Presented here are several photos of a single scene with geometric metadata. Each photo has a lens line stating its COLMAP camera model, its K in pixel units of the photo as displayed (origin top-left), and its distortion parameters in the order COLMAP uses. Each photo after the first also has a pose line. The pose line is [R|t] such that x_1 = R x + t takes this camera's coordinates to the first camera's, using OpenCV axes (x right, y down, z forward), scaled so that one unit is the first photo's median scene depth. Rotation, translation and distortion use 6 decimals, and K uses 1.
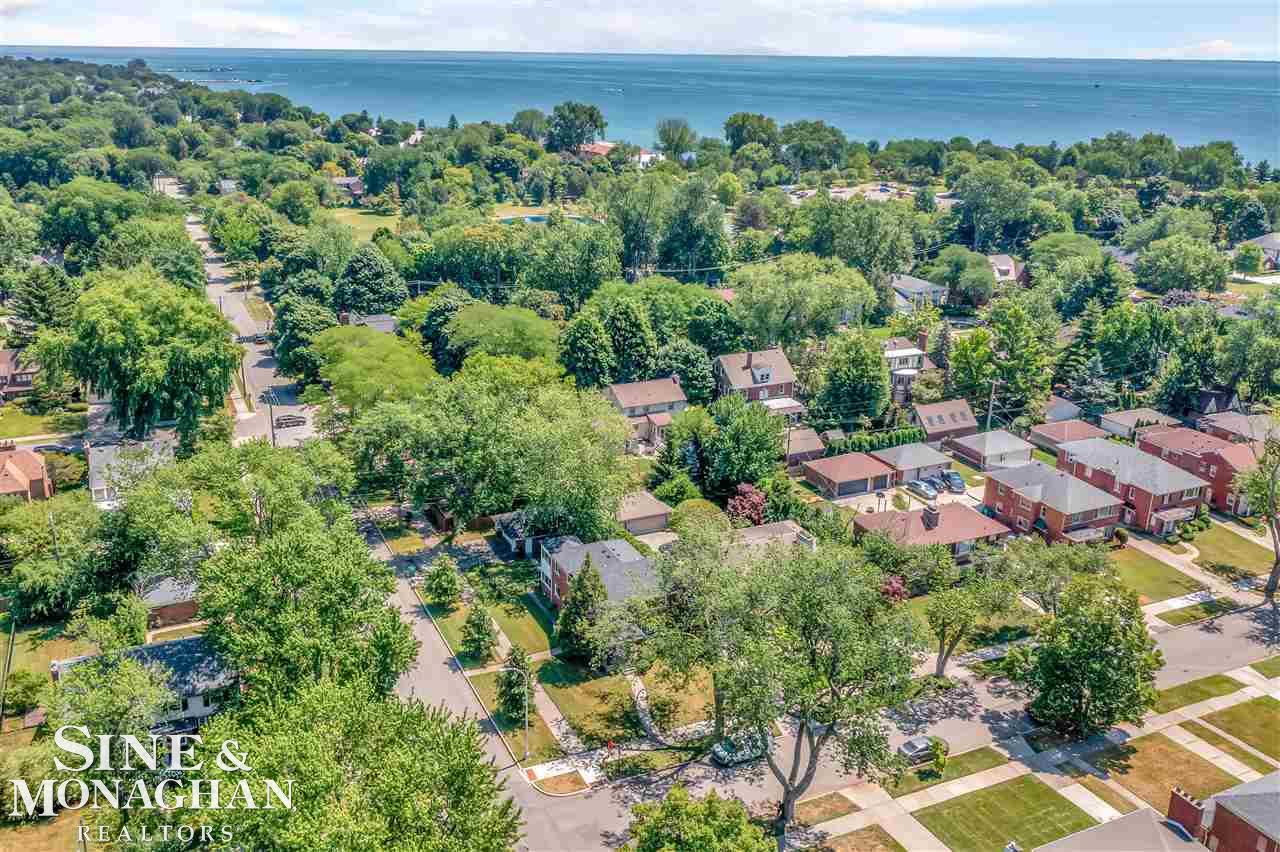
lens RADIAL K [[1082.8, 0, 584.2], [0, 1082.8, 392.1], [0, 0, 1]] dist [-0.002441, 0.003575]
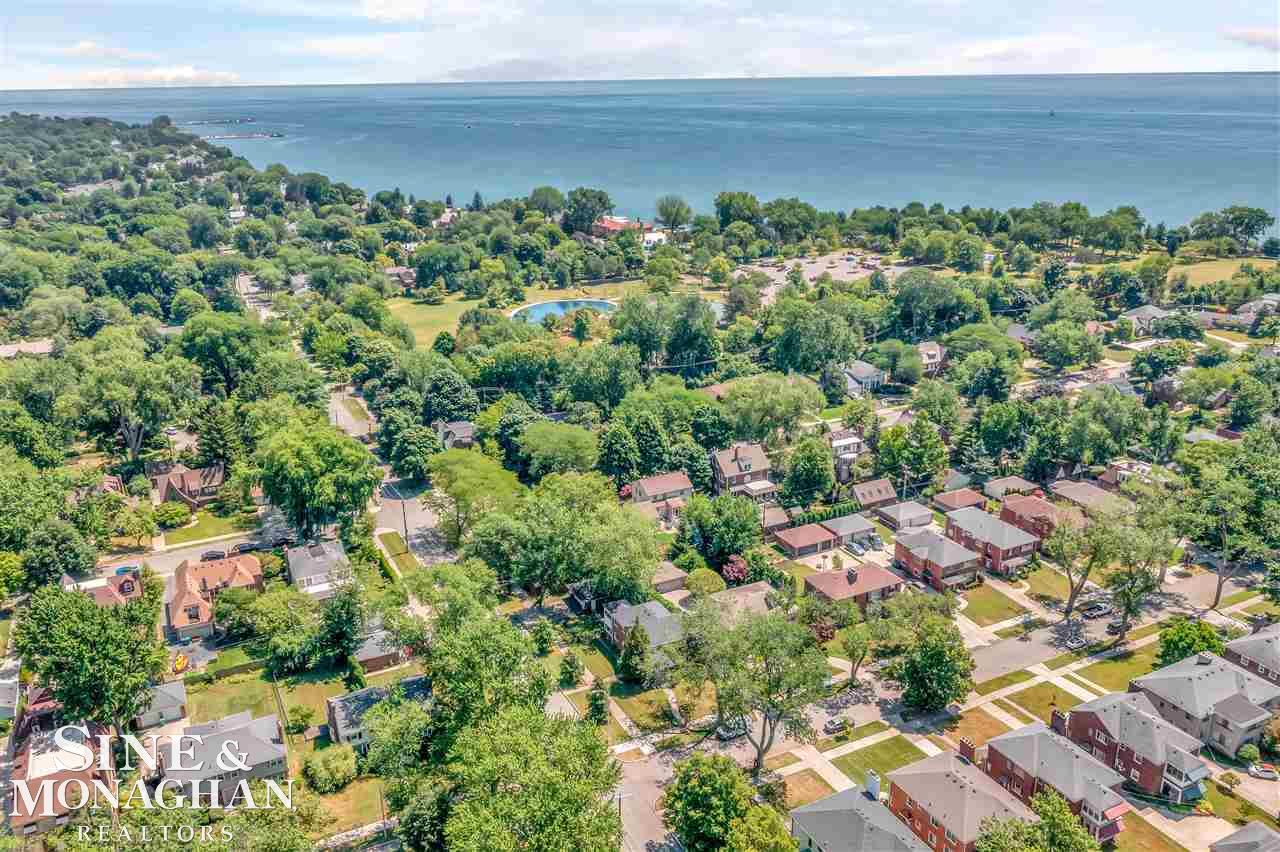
lens RADIAL K [[1034.1, 0, 640.0], [0, 1034.1, 426.0], [0, 0, 1]] dist [-0.007491, 0.007279]
pose [[0.998163, -0.040538, 0.045030, -0.030716], [0.039397, 0.998886, 0.025958, -0.107417], [-0.046032, -0.024136, 0.998648, -0.332484]]
